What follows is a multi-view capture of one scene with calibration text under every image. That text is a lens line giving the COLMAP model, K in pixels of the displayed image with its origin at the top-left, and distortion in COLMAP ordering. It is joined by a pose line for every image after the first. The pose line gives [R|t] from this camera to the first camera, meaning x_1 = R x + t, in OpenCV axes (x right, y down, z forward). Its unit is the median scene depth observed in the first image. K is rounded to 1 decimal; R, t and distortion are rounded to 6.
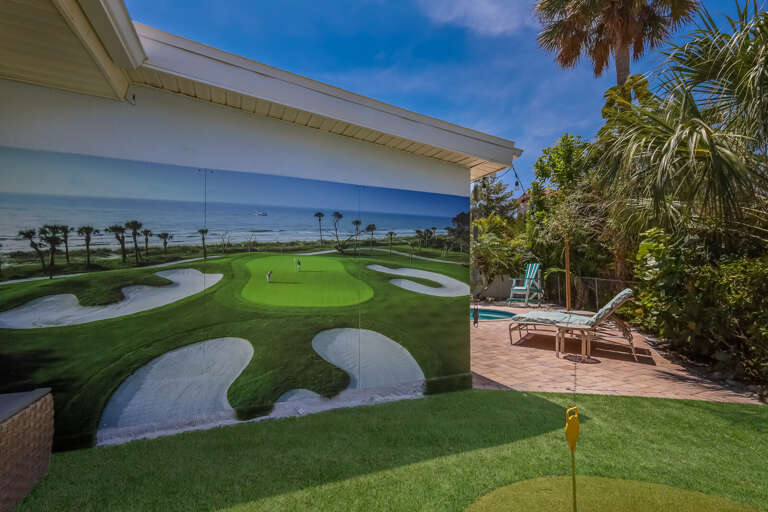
lens RADIAL K [[343.9, 0, 385.7], [0, 343.9, 262.1], [0, 0, 1]] dist [0.000682, -0.000110]
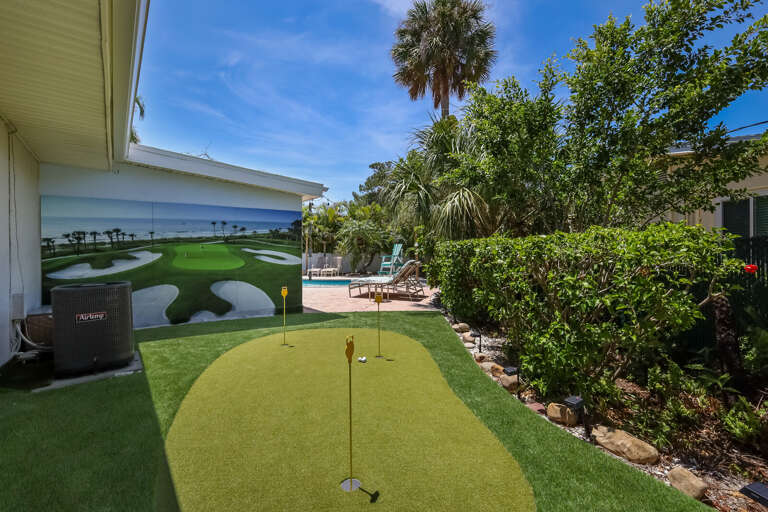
lens RADIAL K [[343.9, 0, 380.2], [0, 343.9, 249.7], [0, 0, 1]] dist [0.000682, -0.000110]
pose [[0.971403, -0.004749, 0.237389, 0.280556], [-0.001408, 0.999667, 0.025760, -0.039624], [-0.237432, -0.025357, 0.971073, -1.212813]]
